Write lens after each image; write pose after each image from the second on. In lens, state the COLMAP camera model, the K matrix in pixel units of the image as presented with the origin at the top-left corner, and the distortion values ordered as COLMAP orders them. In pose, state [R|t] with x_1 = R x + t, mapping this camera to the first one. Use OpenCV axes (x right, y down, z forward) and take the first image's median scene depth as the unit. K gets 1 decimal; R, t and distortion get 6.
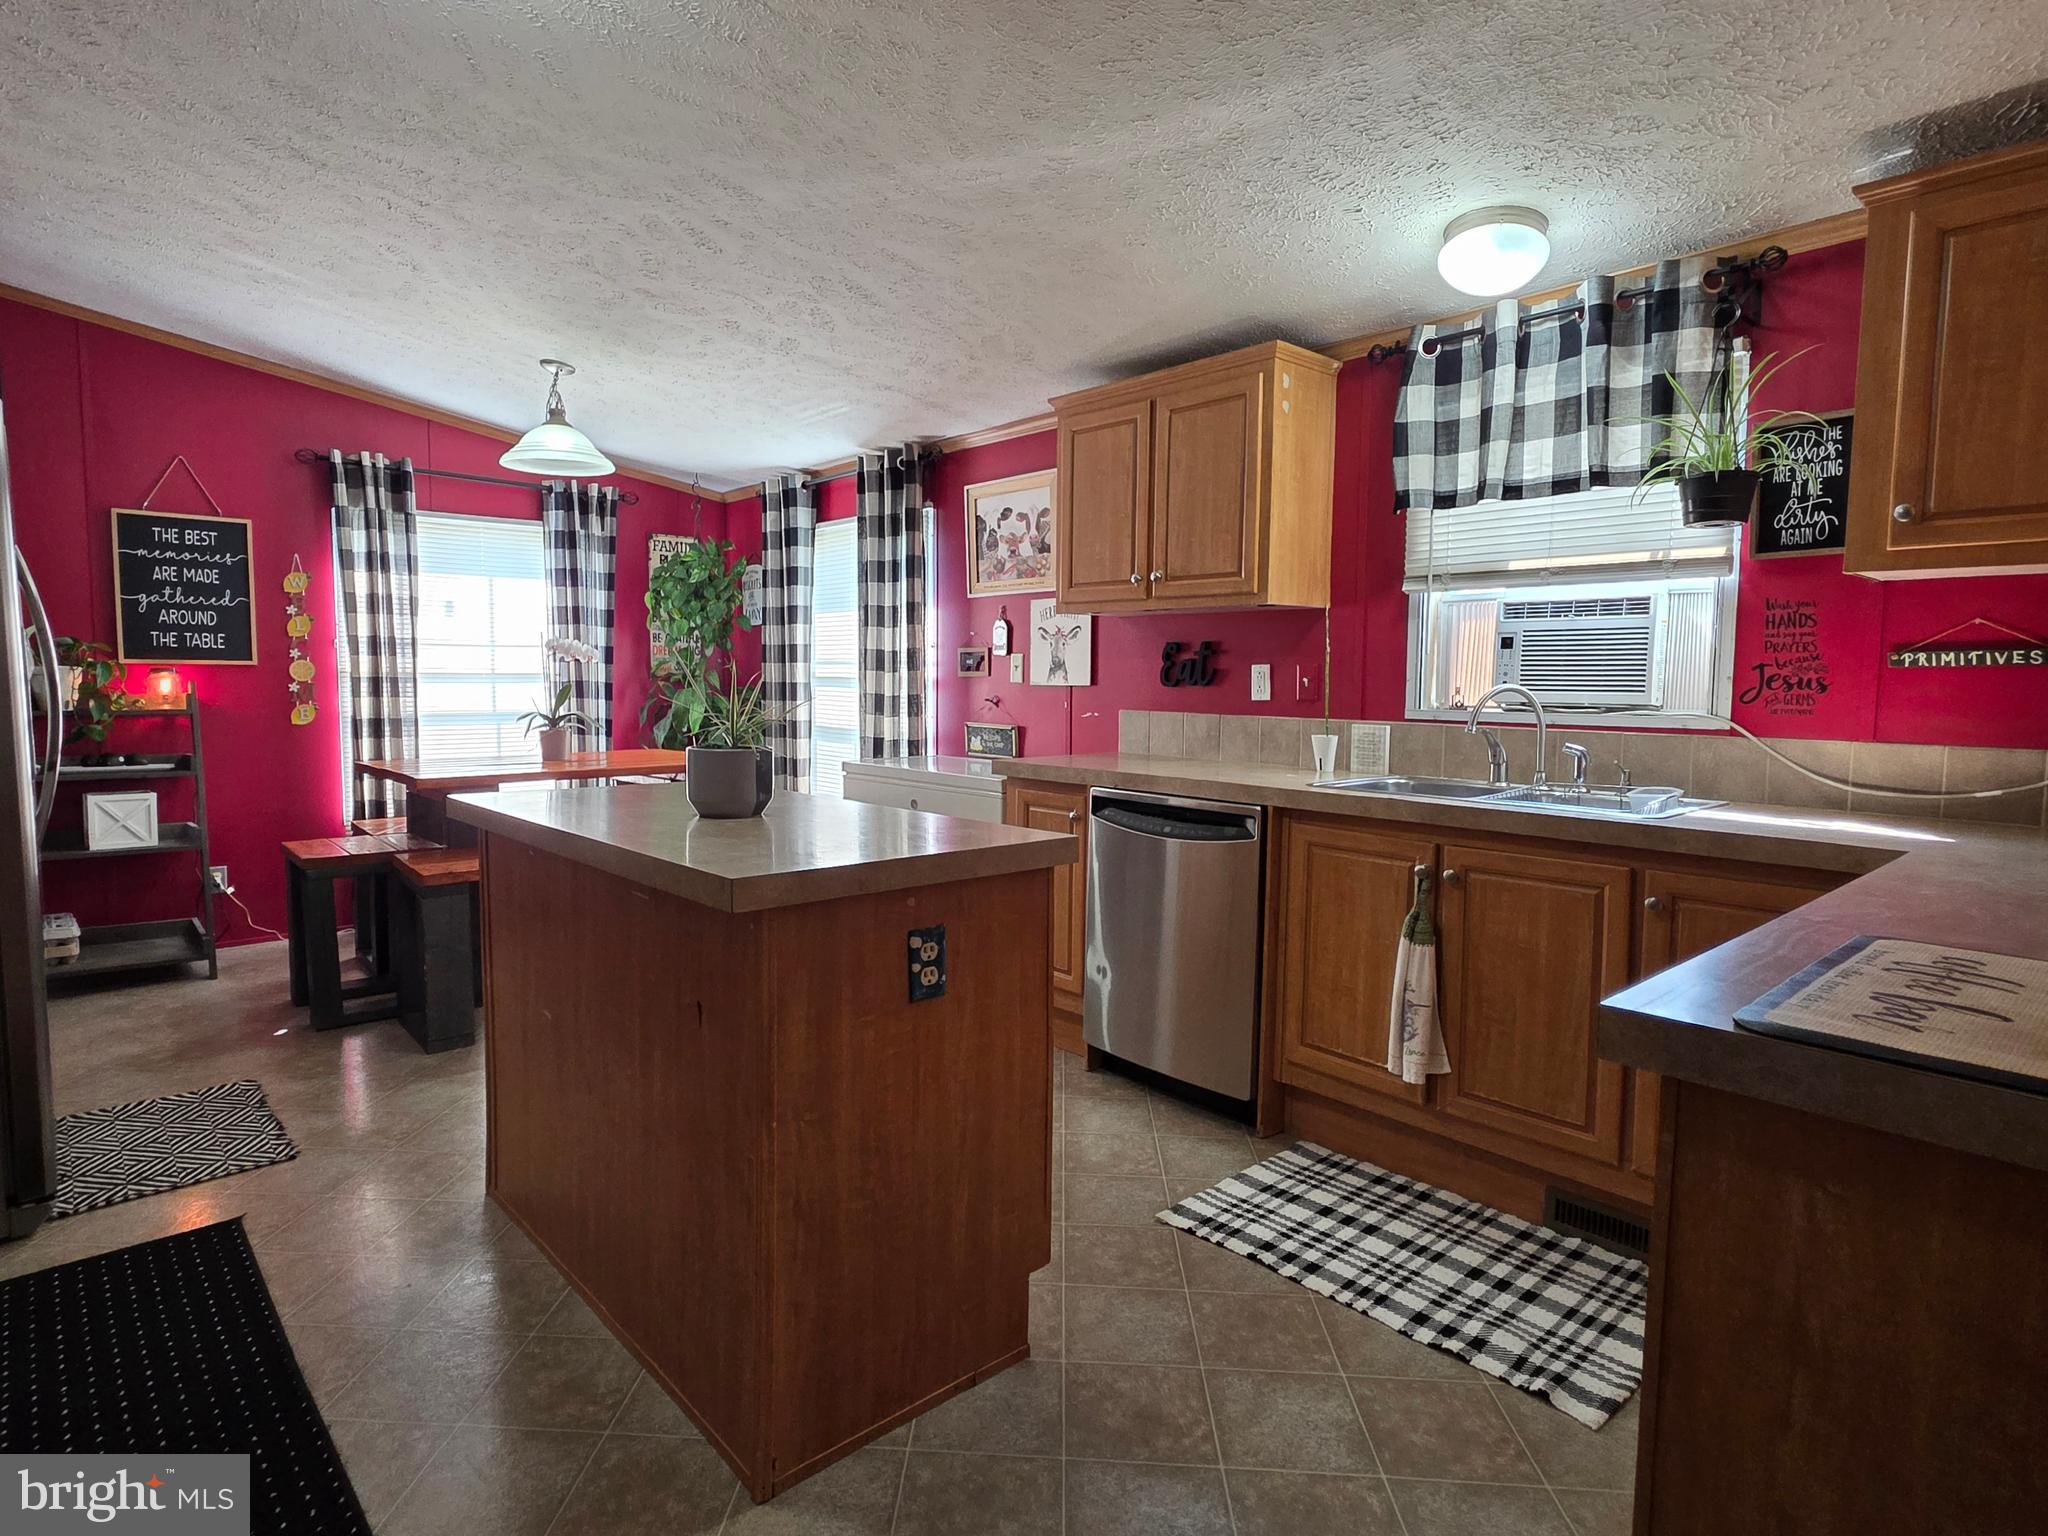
lens RADIAL K [[1098.8, 0, 1030.6], [0, 1098.8, 754.4], [0, 0, 1]] dist [-0.000169, -0.003653]
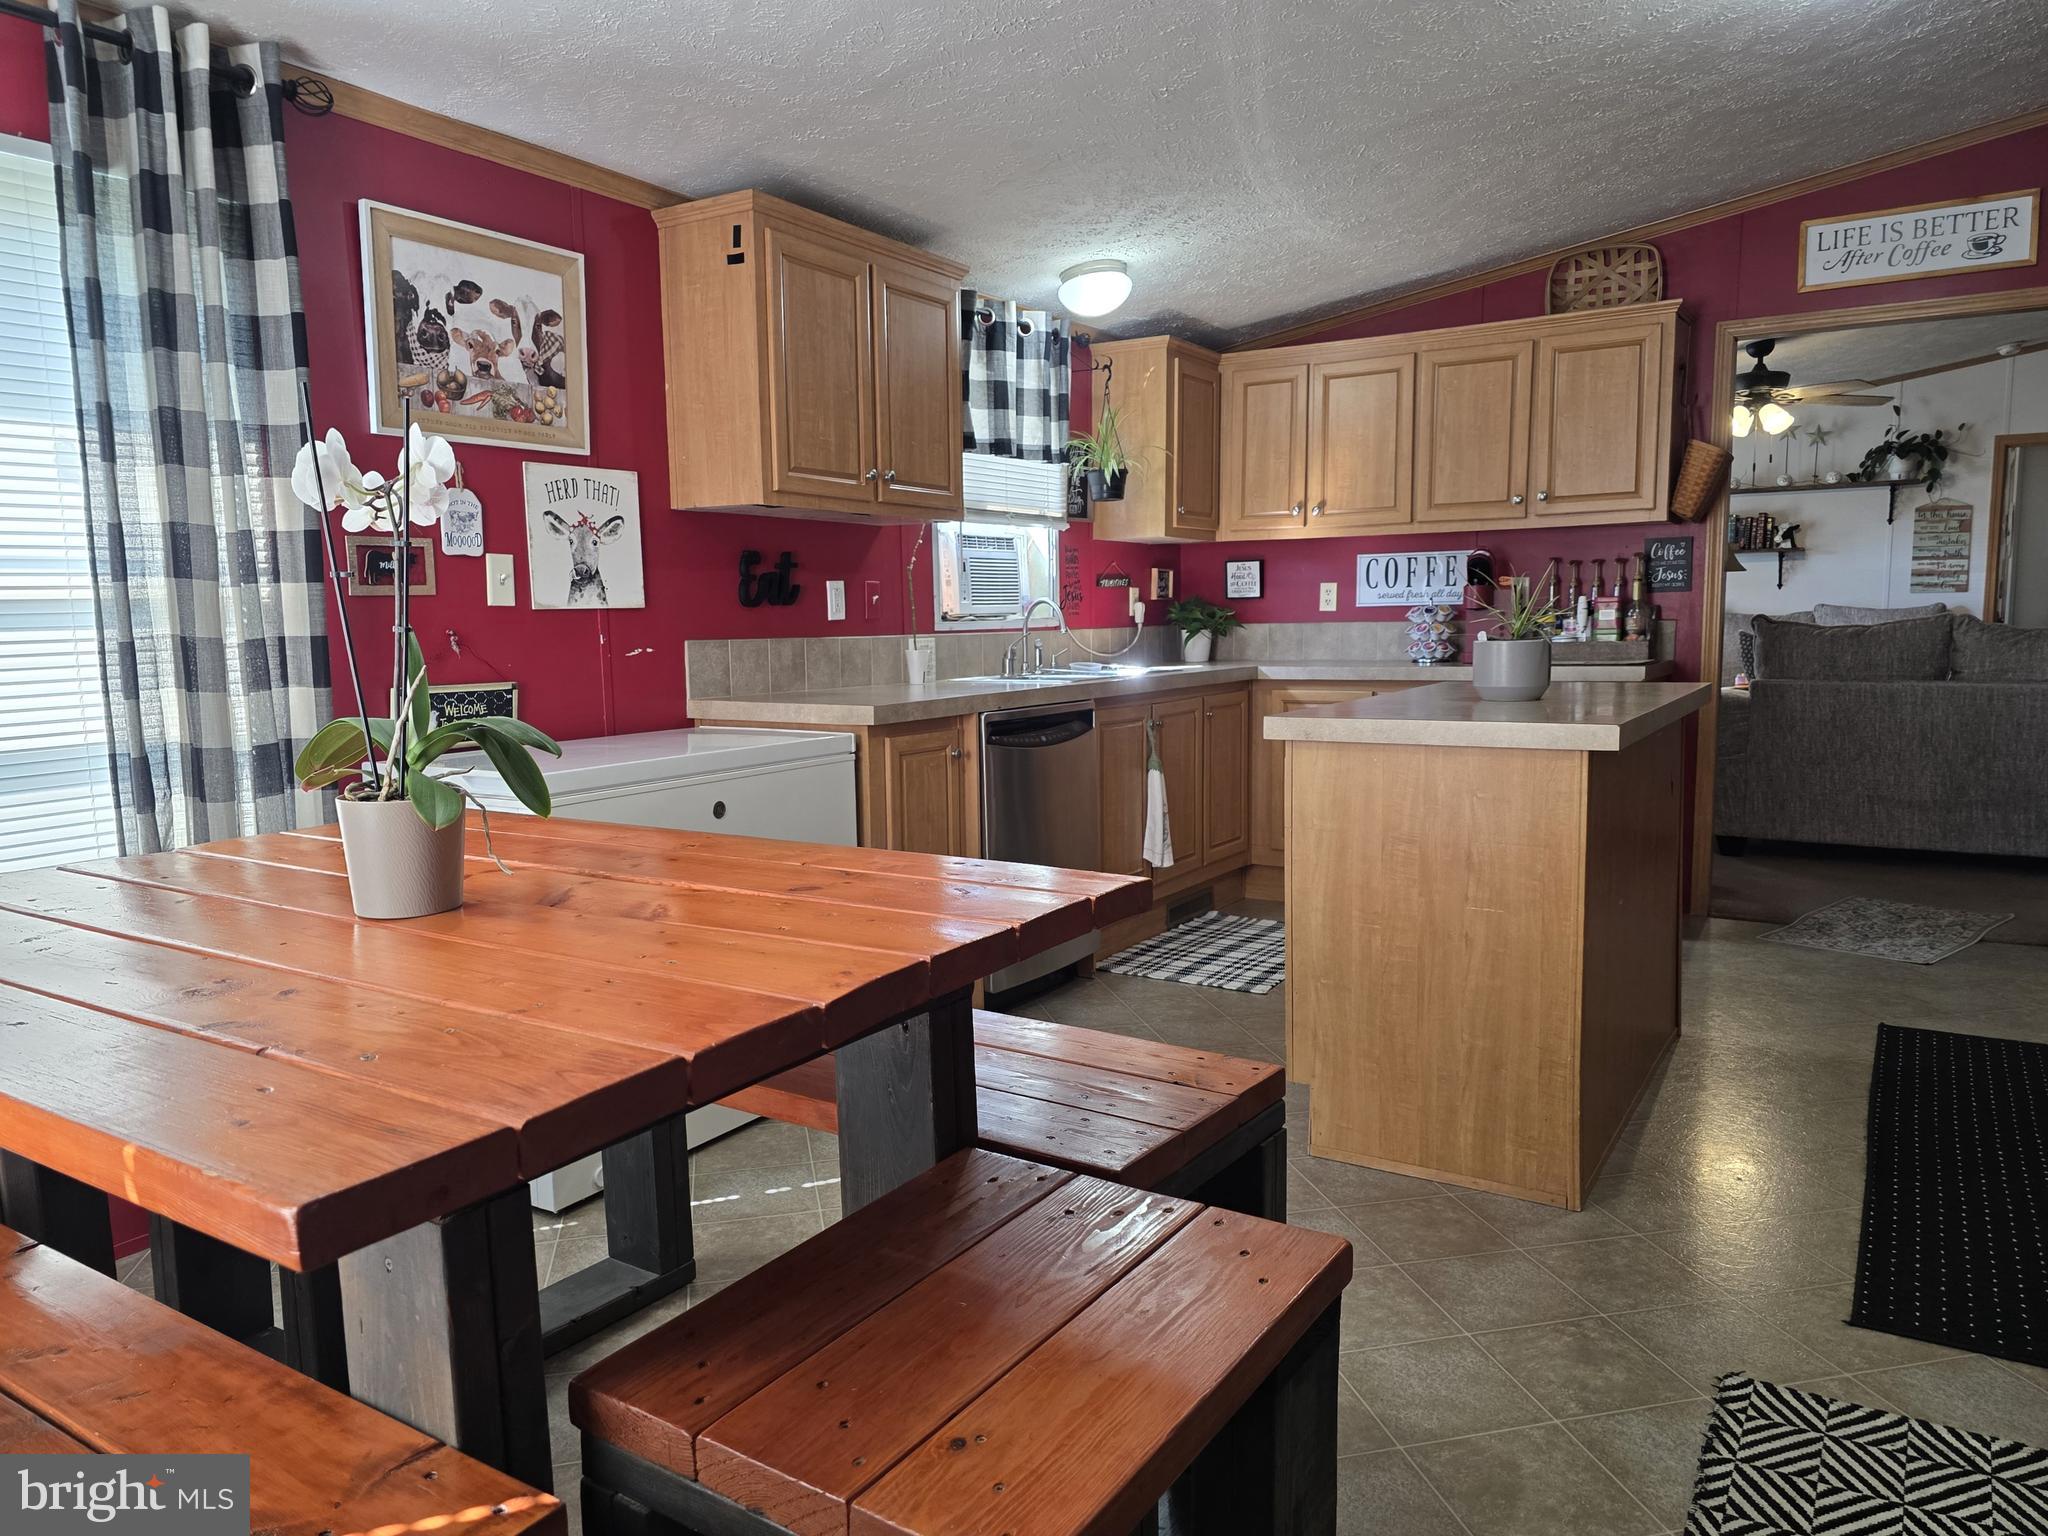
lens RADIAL K [[1368.8, 0, 999.3], [0, 1368.8, 786.6], [0, 0, 1]] dist [0.066314, -0.060613]
pose [[-0.245114, -0.127059, 0.961132, -0.692142], [0.084857, 0.984758, 0.151824, -0.054129], [-0.965773, 0.118773, -0.230596, 0.834055]]
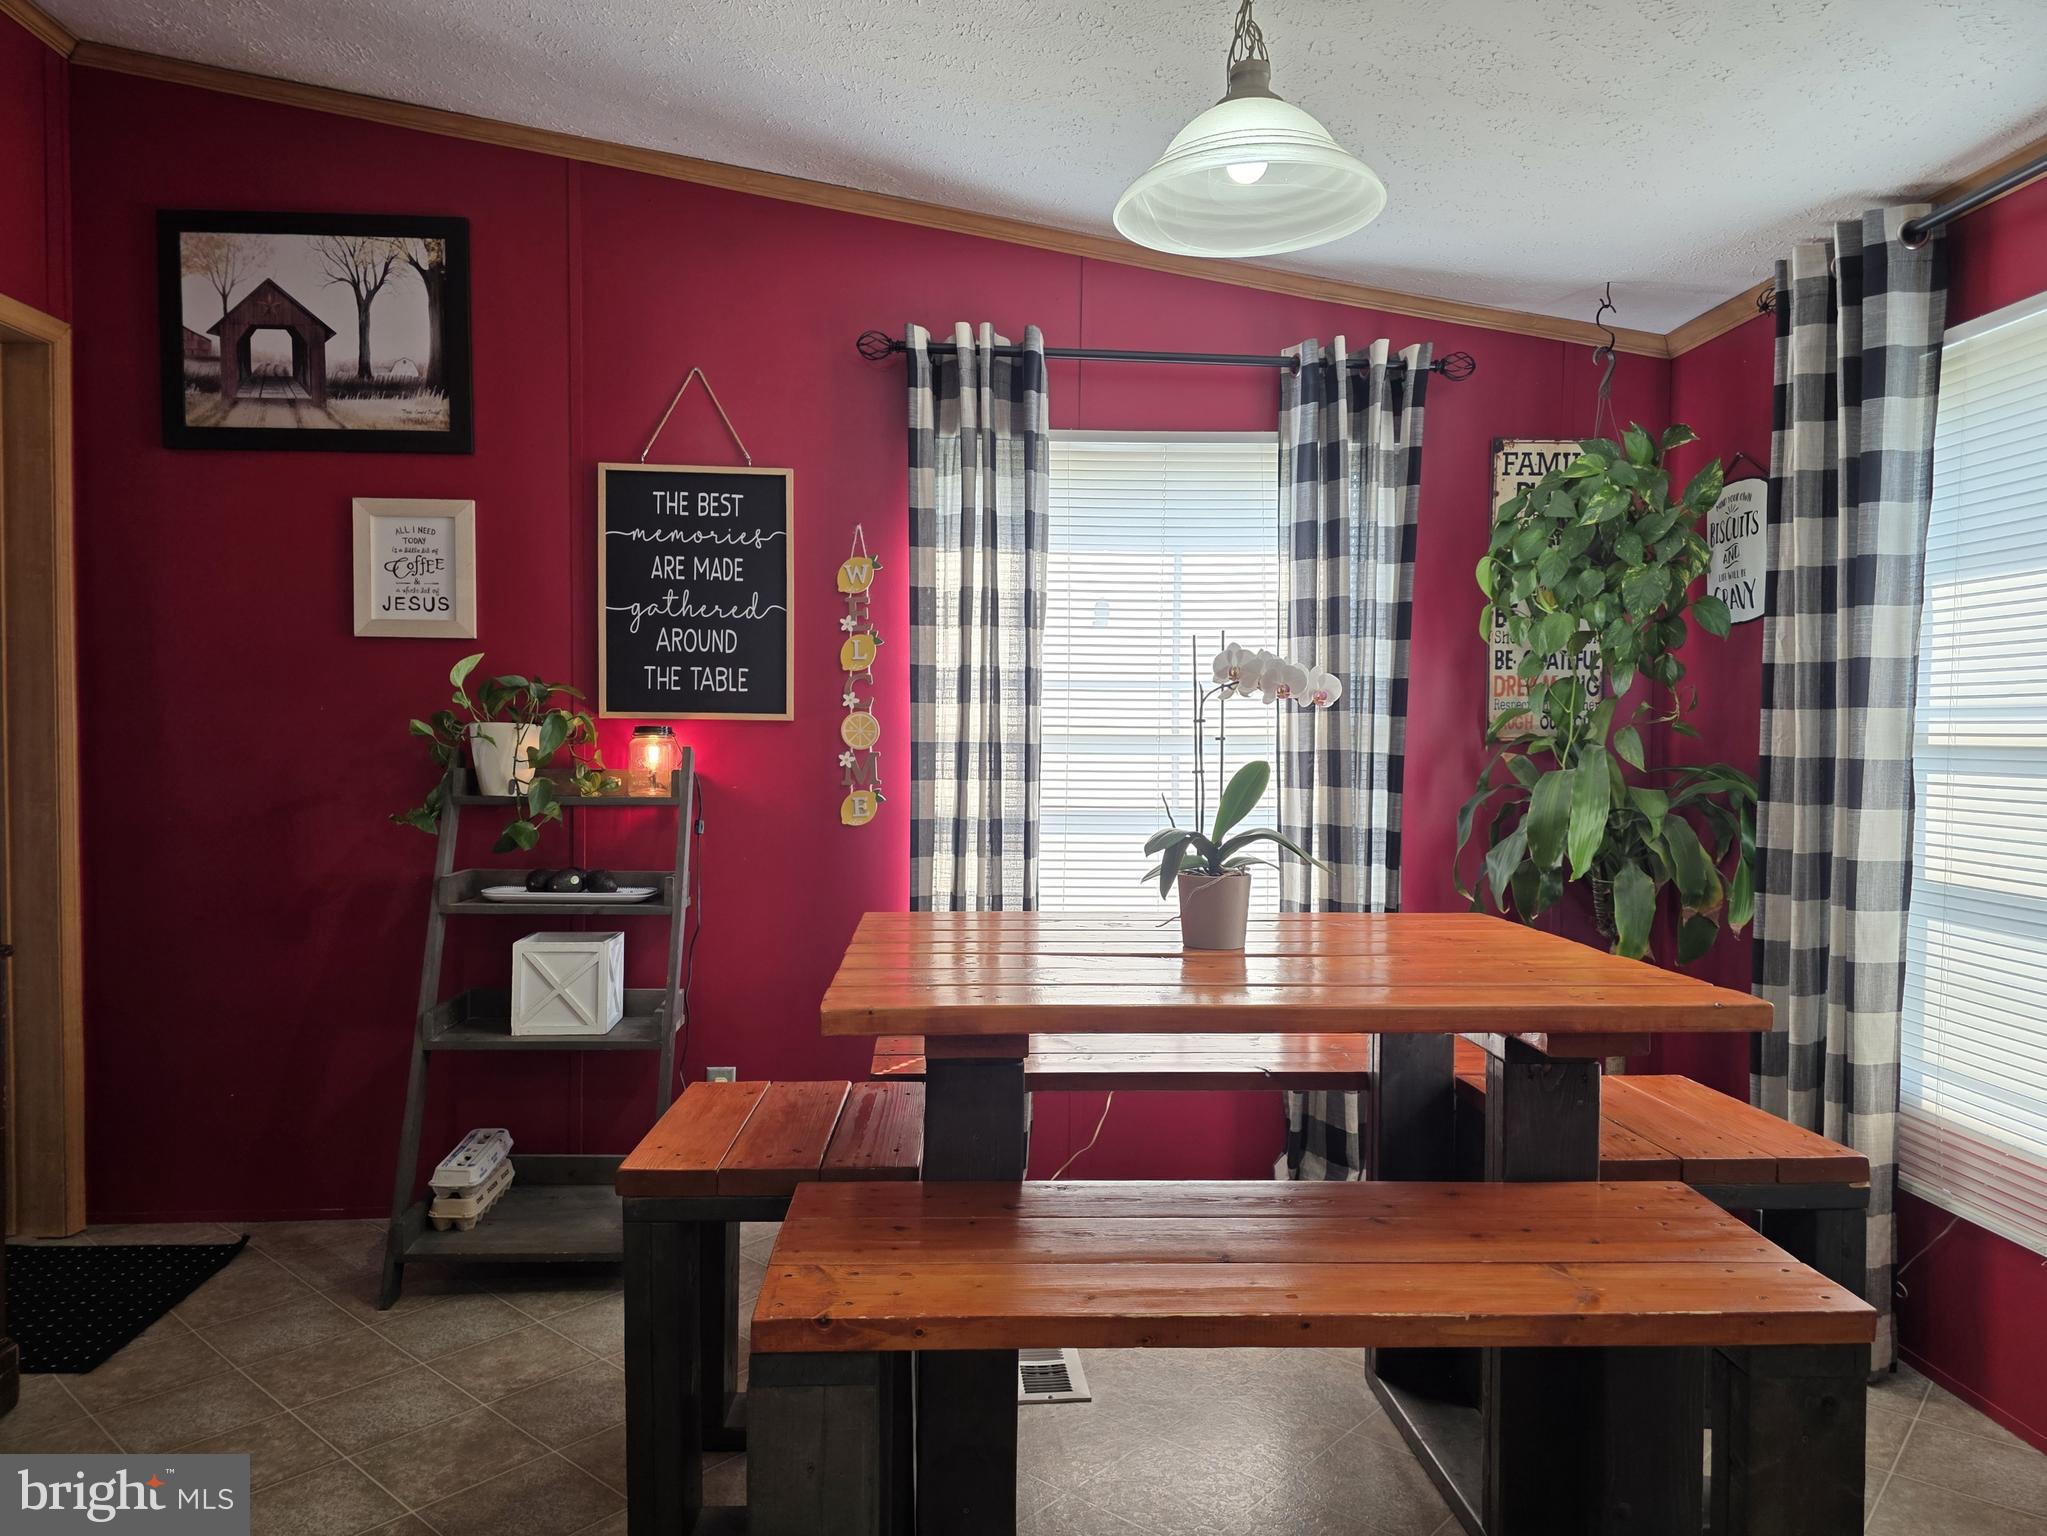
lens RADIAL K [[1368.2, 0, 1022.8], [0, 1368.2, 772.9], [0, 0, 1]] dist [0.066314, -0.060613]
pose [[0.776082, 0.017706, -0.630384, -0.157948], [-0.046721, 0.998473, -0.029475, -0.038606], [0.628899, 0.052328, 0.775724, 0.516561]]
